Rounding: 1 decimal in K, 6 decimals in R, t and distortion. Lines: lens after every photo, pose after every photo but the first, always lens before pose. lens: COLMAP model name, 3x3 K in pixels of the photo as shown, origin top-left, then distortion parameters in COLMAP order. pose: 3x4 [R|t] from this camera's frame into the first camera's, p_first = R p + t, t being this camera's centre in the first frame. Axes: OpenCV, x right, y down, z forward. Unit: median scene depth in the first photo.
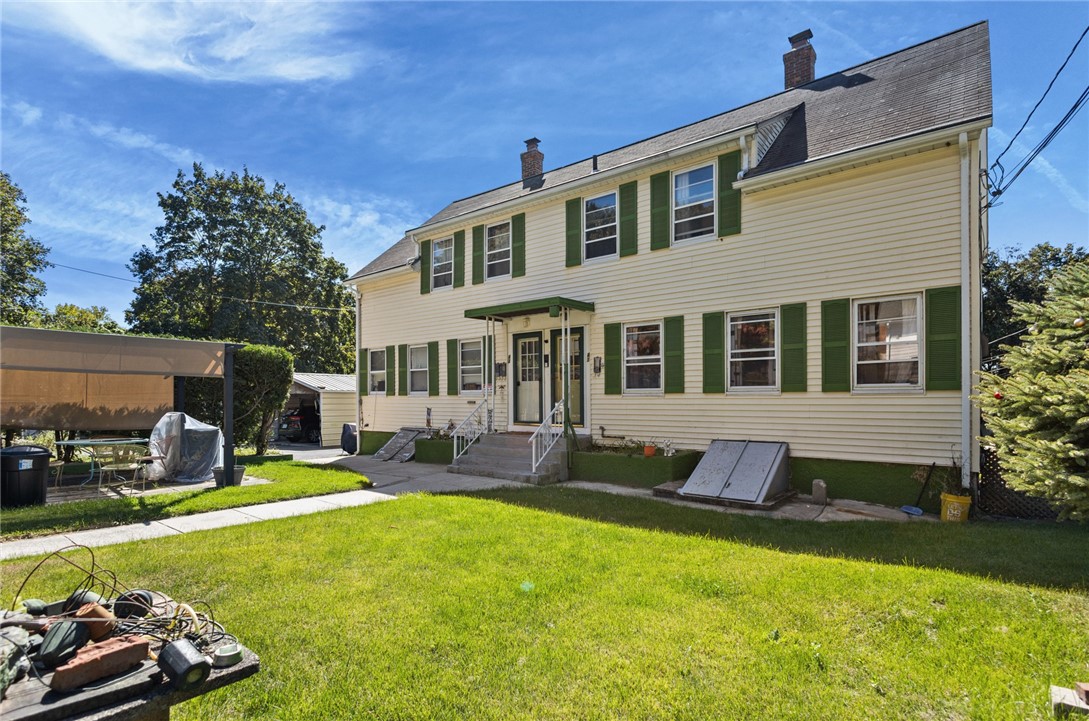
lens RADIAL K [[544.5, 0, 517.3], [0, 544.5, 399.0], [0, 0, 1]] dist [0.000975, 0.000128]
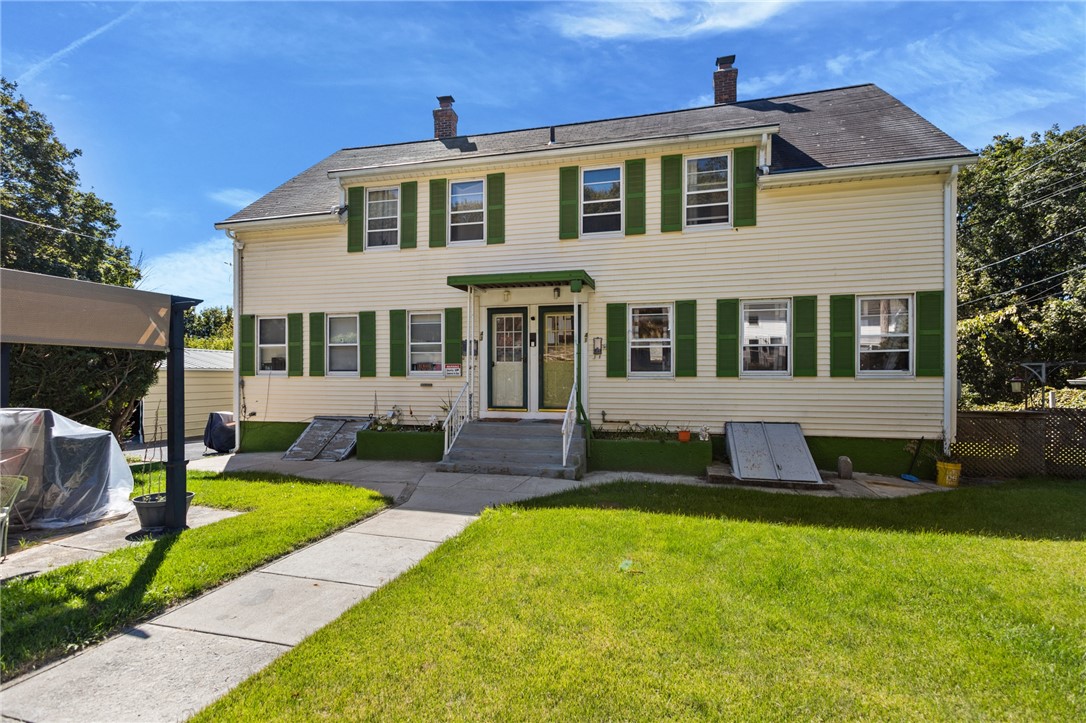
lens RADIAL K [[513.3, 0, 544.3], [0, 513.3, 377.3], [0, 0, 1]] dist [0.003342, 0.000315]
pose [[0.899198, 0.001012, 0.437542, -0.325270], [-0.002344, 0.999994, 0.002505, -0.010030], [-0.437536, -0.003278, 0.899195, 0.234250]]
